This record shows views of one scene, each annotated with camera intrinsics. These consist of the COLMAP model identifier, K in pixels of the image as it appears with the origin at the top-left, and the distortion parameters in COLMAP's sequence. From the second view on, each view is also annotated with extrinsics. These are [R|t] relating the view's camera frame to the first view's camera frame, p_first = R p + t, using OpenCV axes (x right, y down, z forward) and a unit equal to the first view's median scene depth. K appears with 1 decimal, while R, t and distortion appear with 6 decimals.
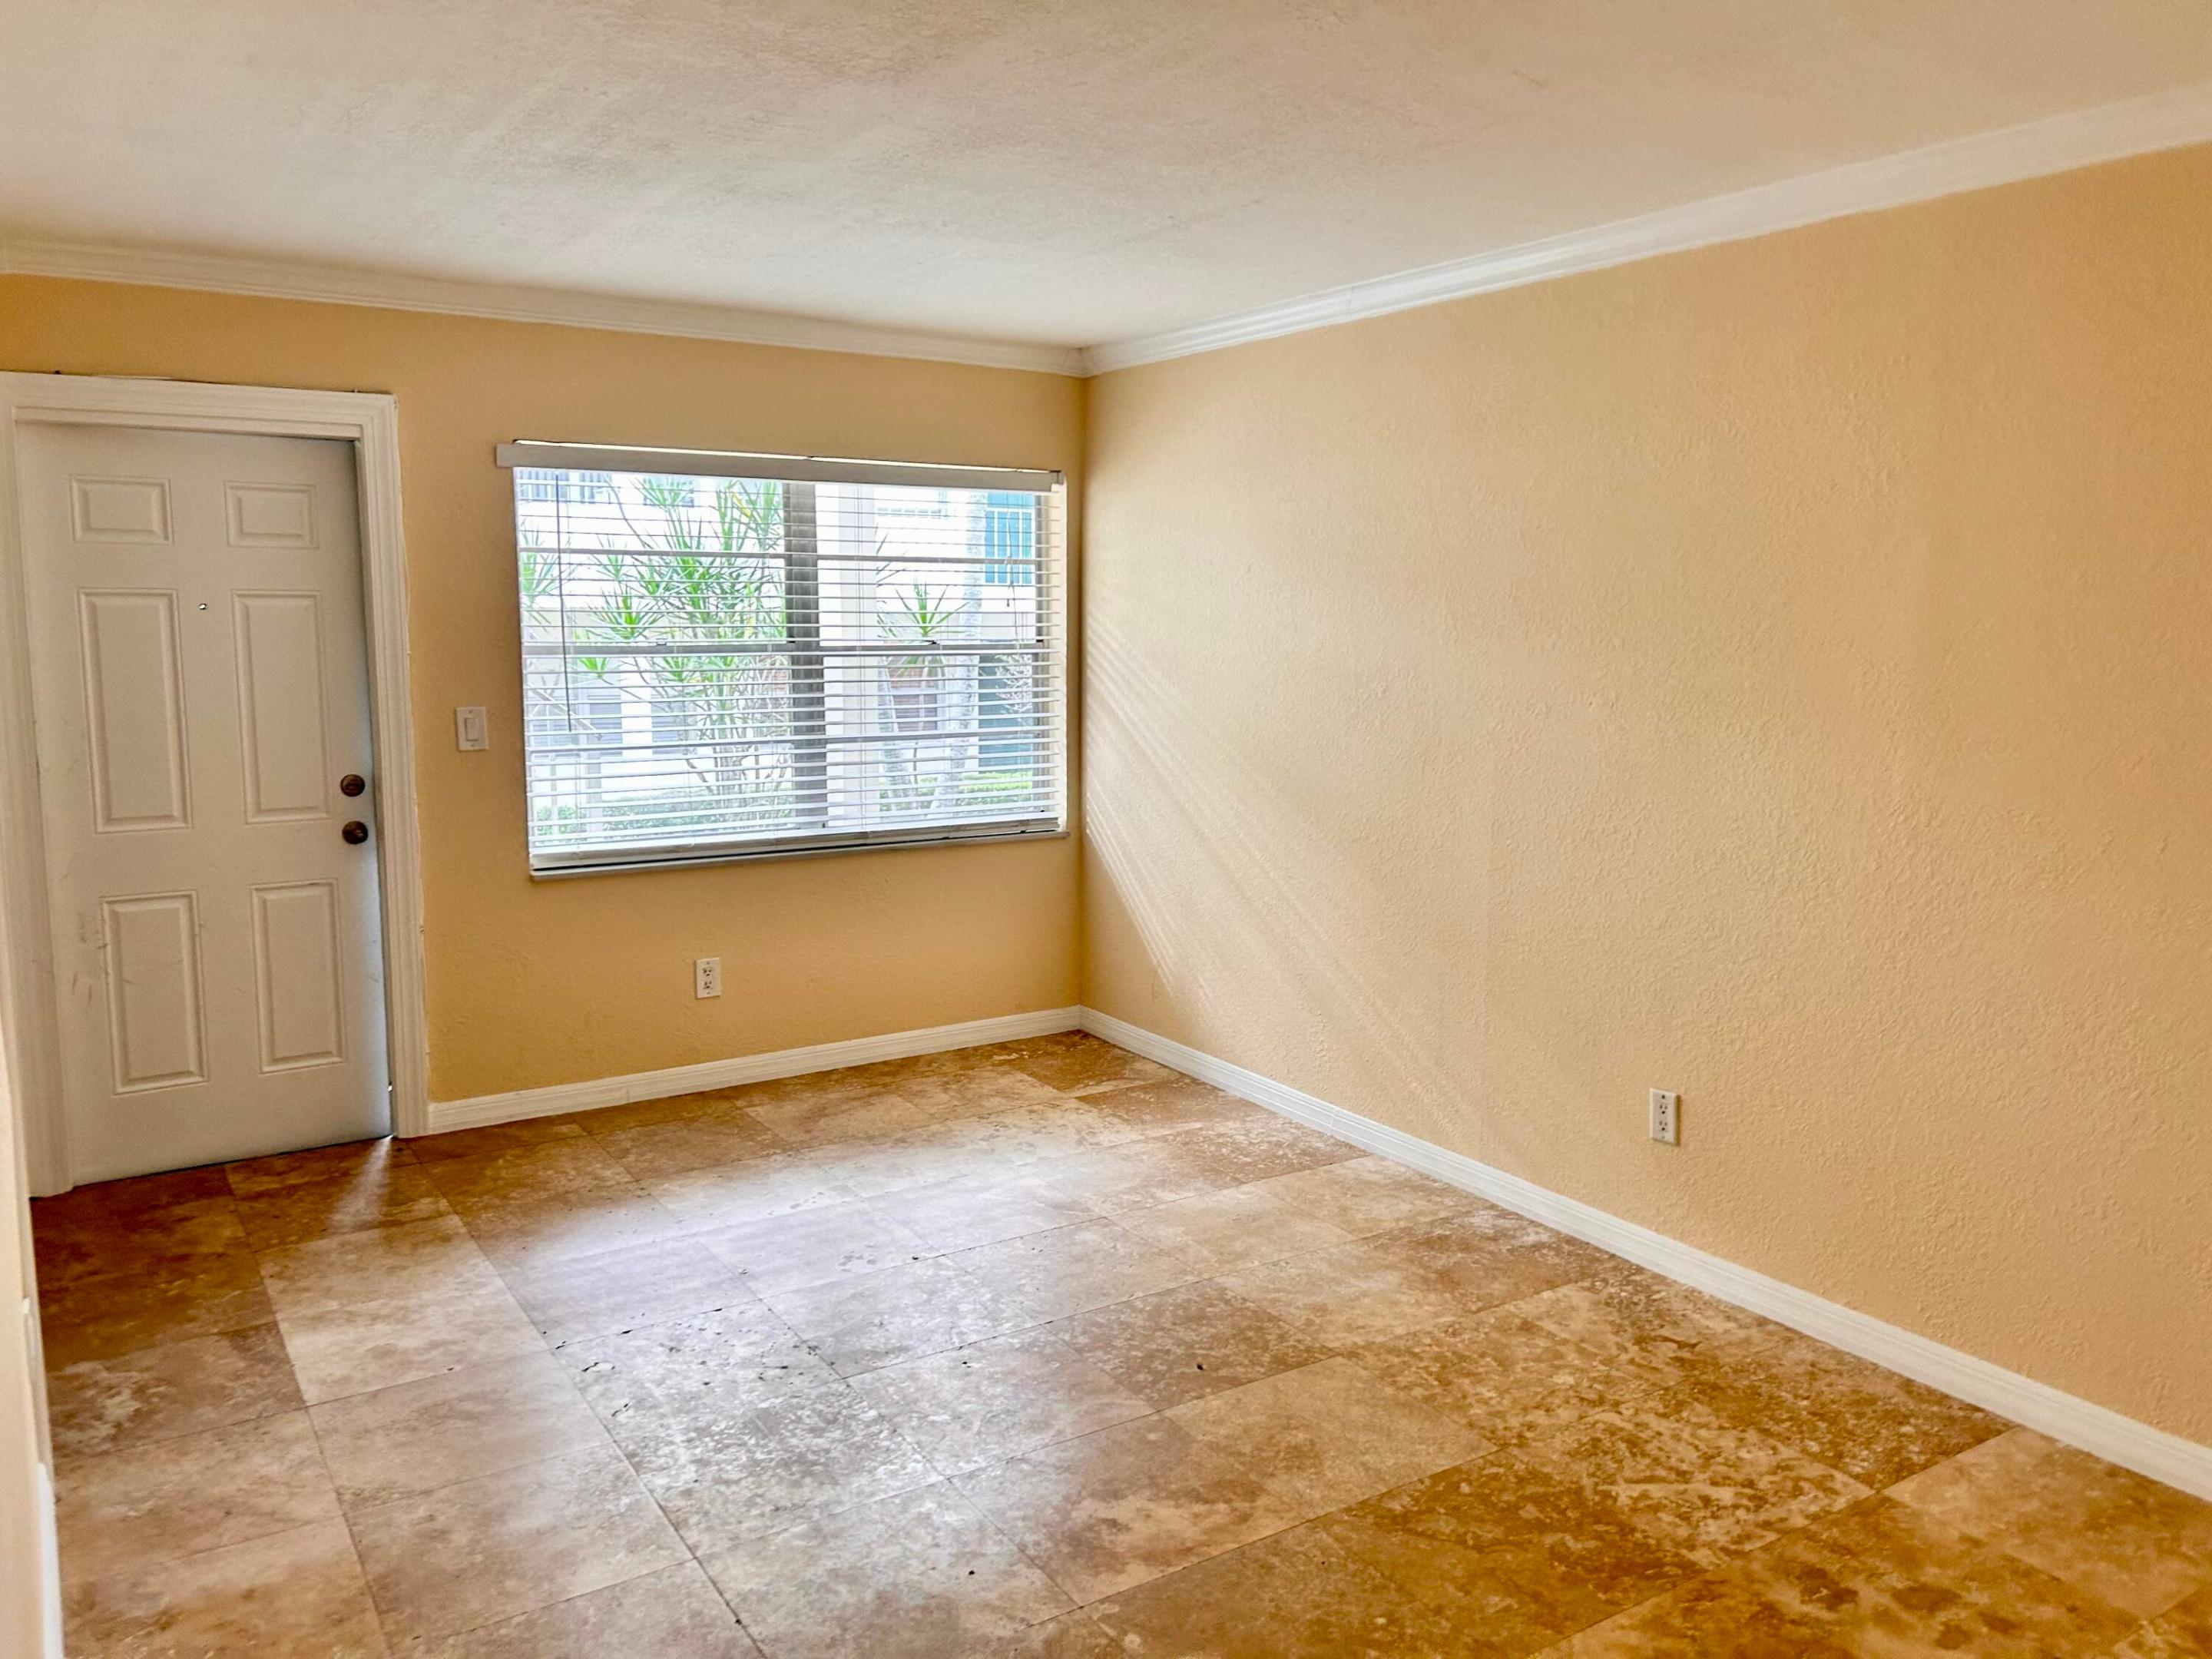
lens RADIAL K [[1635.7, 0, 1106.0], [0, 1635.7, 829.5], [0, 0, 1]] dist [-0.002720, -0.003110]
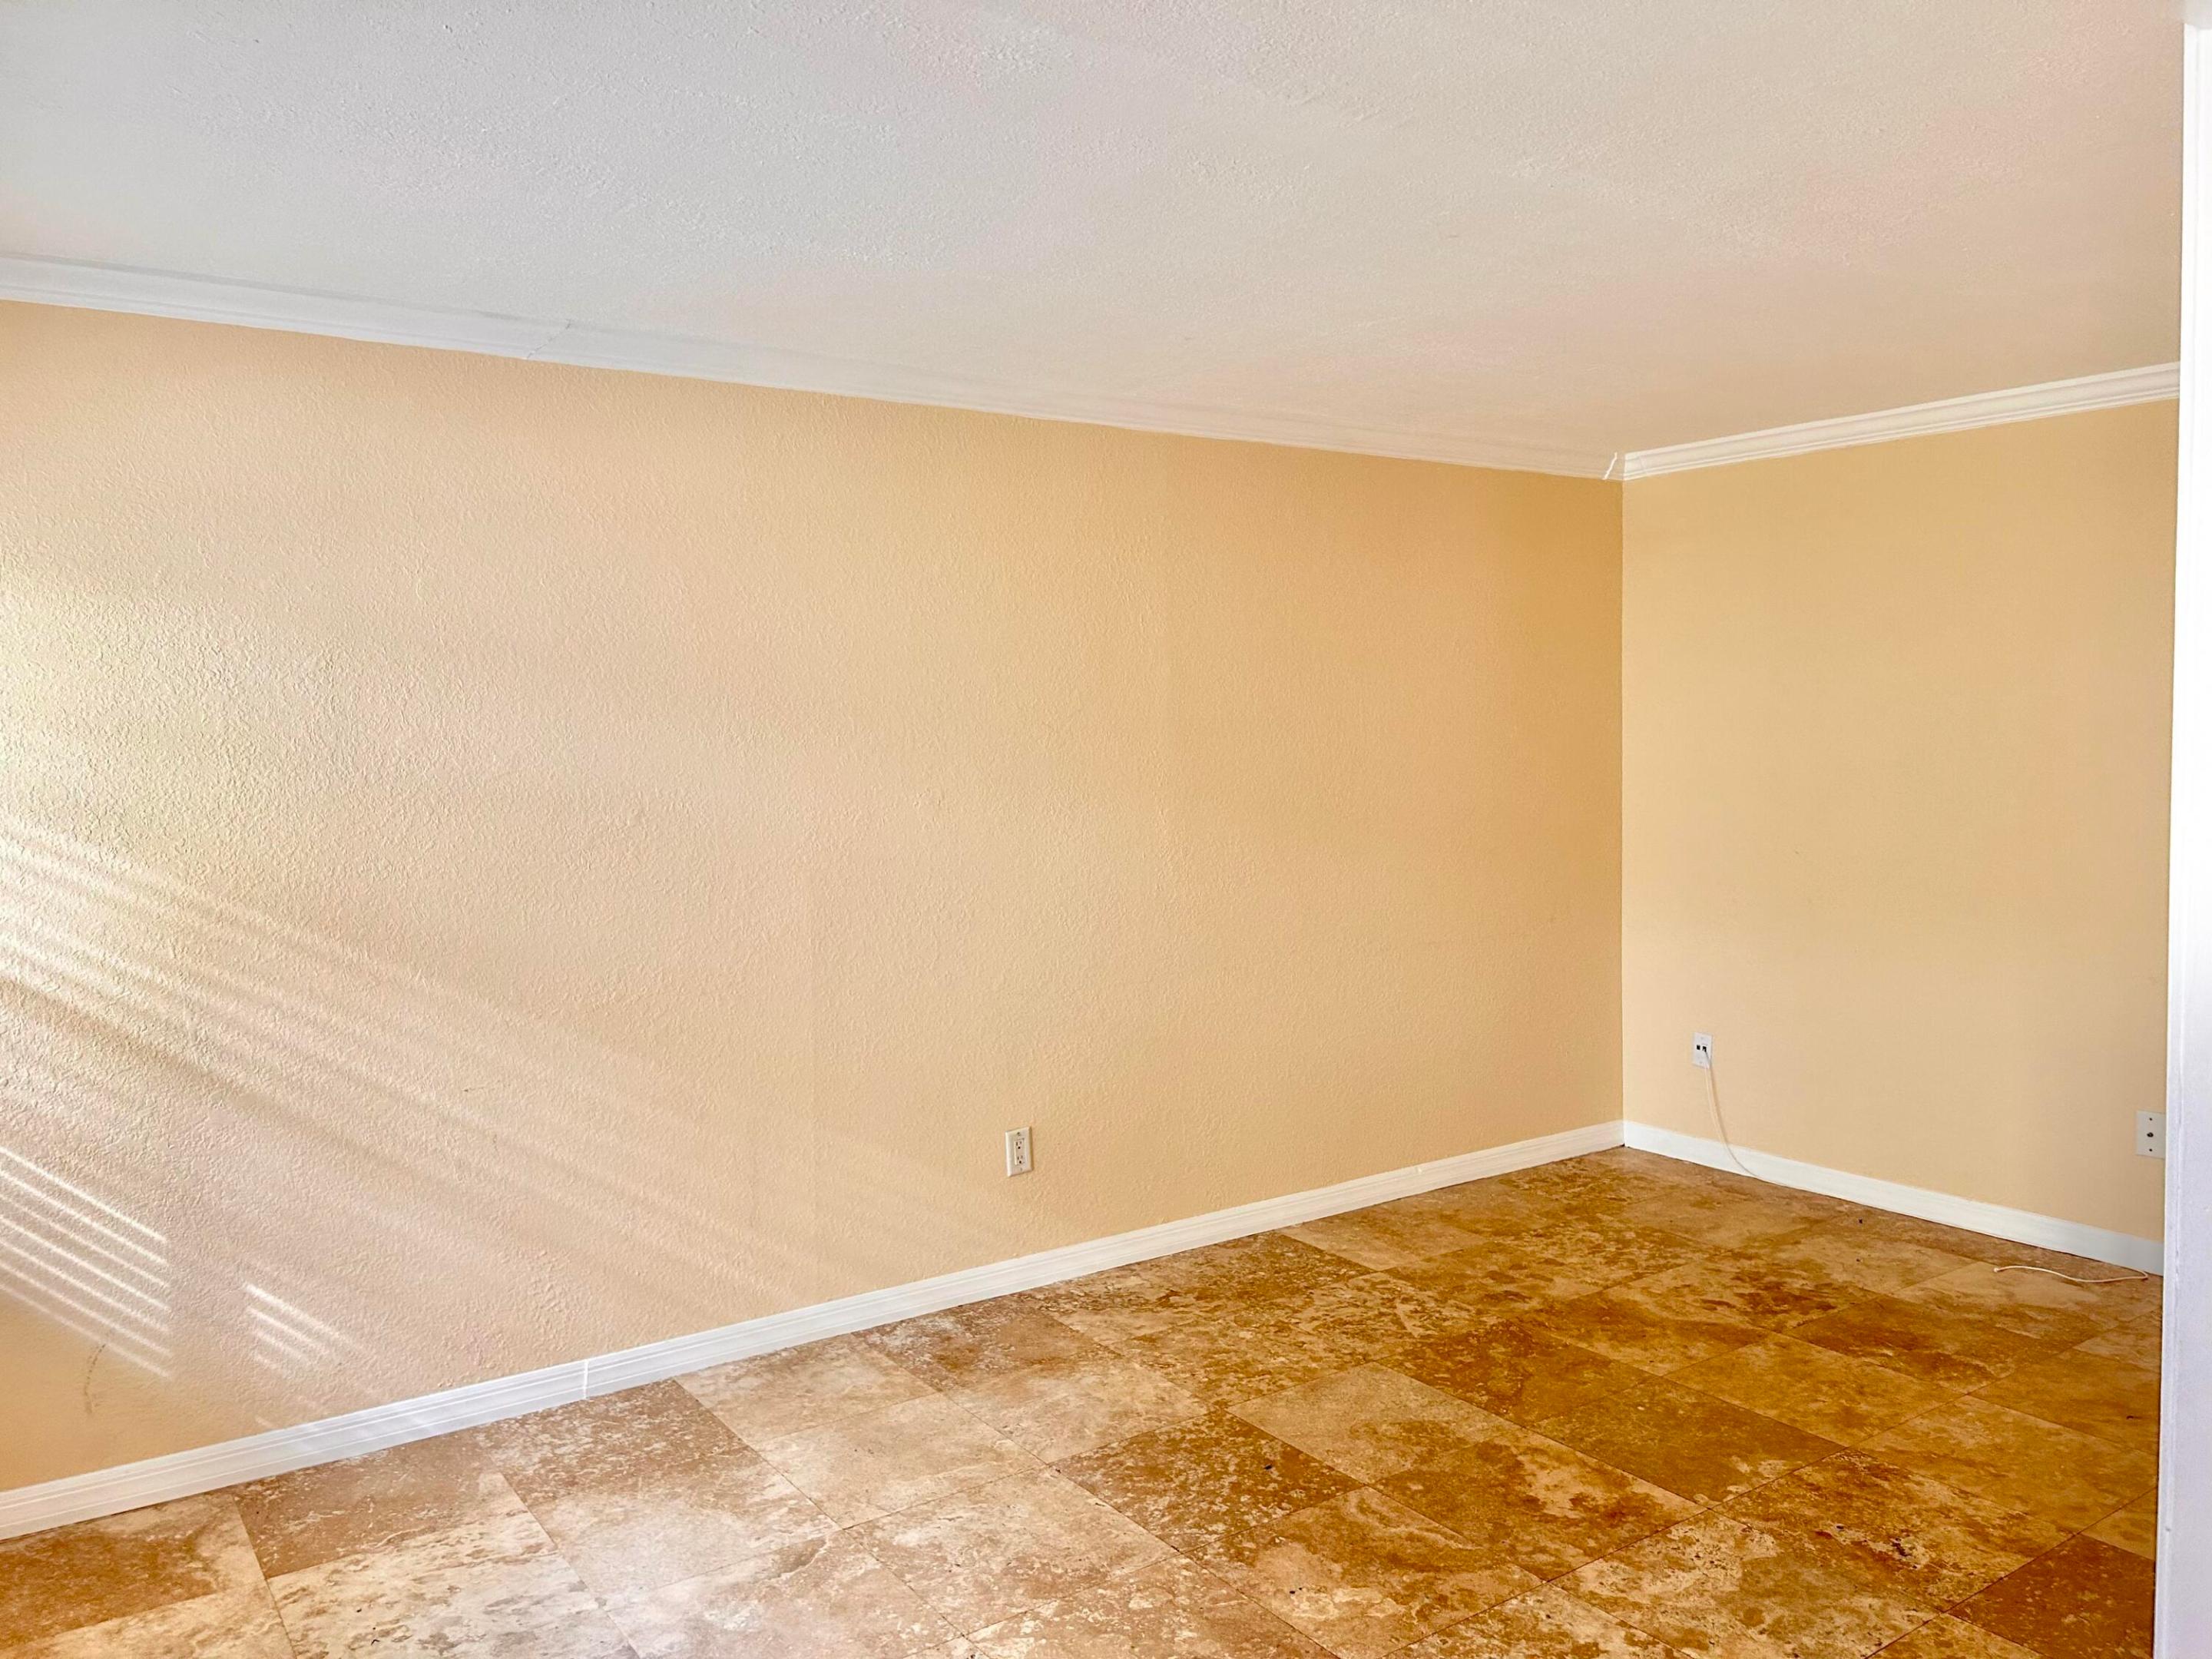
lens RADIAL K [[1693.8, 0, 1106.0], [0, 1693.8, 829.5], [0, 0, 1]] dist [0.090441, -0.125447]
pose [[-0.041128, -0.076022, 0.996258, -0.936144], [0.147511, 0.985713, 0.081307, -0.153116], [-0.988205, 0.150303, -0.029326, 1.052163]]
